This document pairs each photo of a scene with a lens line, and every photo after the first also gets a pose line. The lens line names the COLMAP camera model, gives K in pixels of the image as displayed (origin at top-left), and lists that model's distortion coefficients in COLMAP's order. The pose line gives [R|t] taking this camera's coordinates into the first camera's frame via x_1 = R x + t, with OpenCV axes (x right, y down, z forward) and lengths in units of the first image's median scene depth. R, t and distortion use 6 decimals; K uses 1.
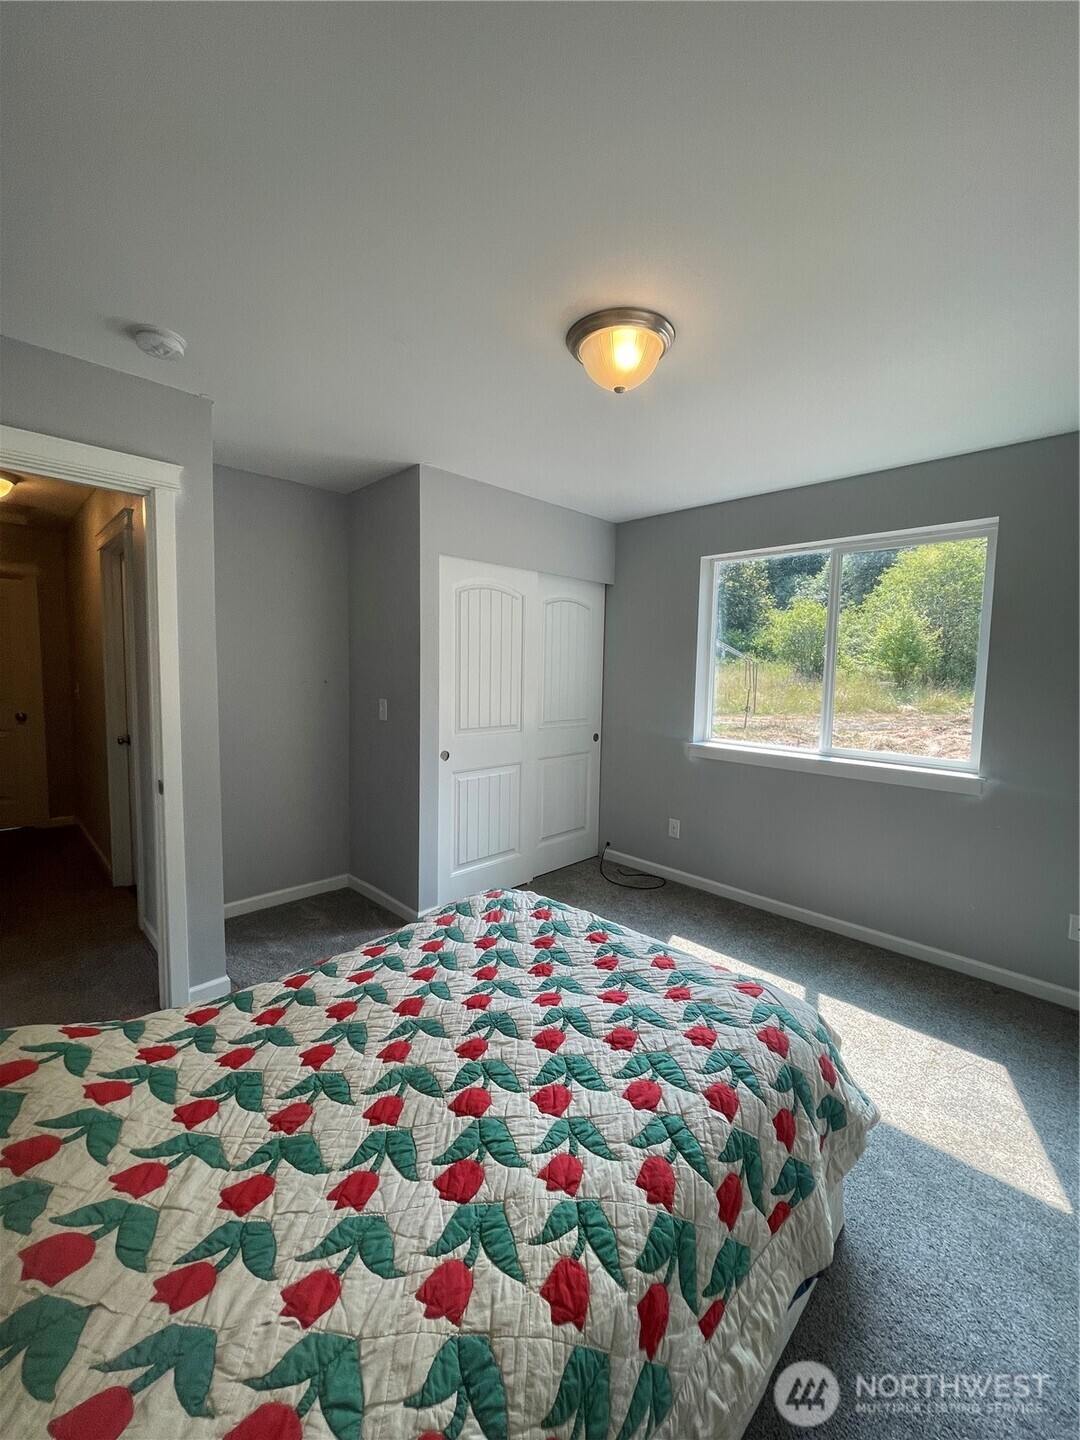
lens RADIAL K [[581.5, 0, 536.6], [0, 581.5, 717.1], [0, 0, 1]] dist [-0.001749, -0.000252]
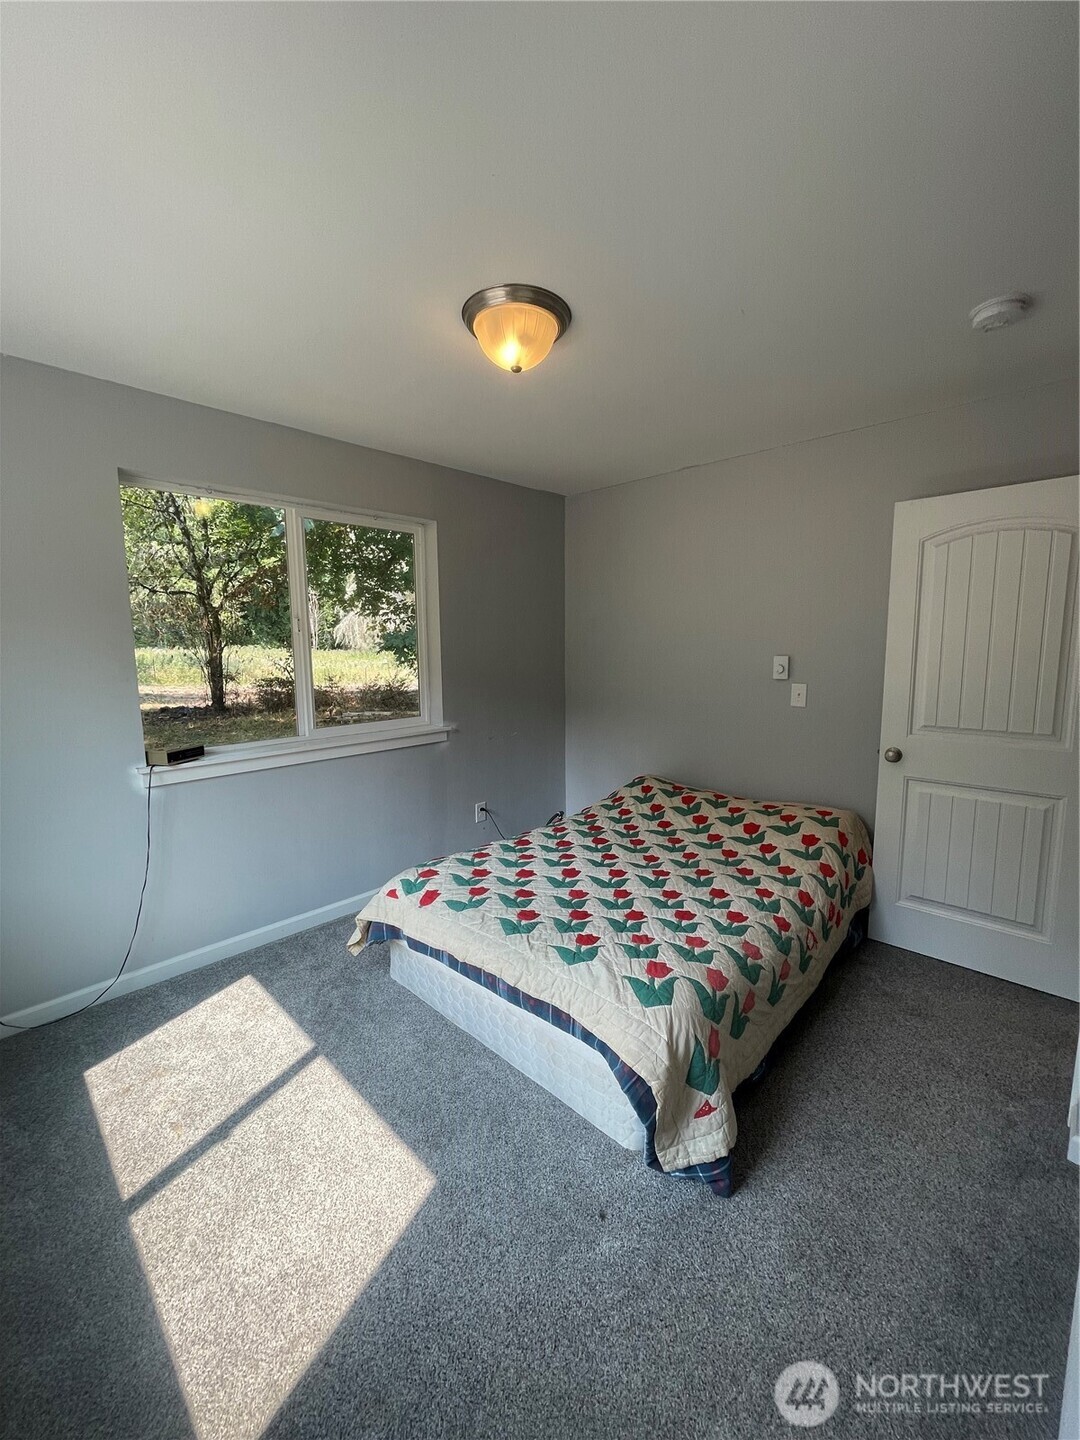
lens RADIAL K [[581.5, 0, 536.6], [0, 581.5, 717.1], [0, 0, 1]] dist [-0.001749, -0.000252]
pose [[-0.999851, -0.009977, -0.014109, 0.158918], [-0.012677, 0.978366, 0.206493, -0.250744], [0.011743, 0.206641, -0.978346, 2.883103]]
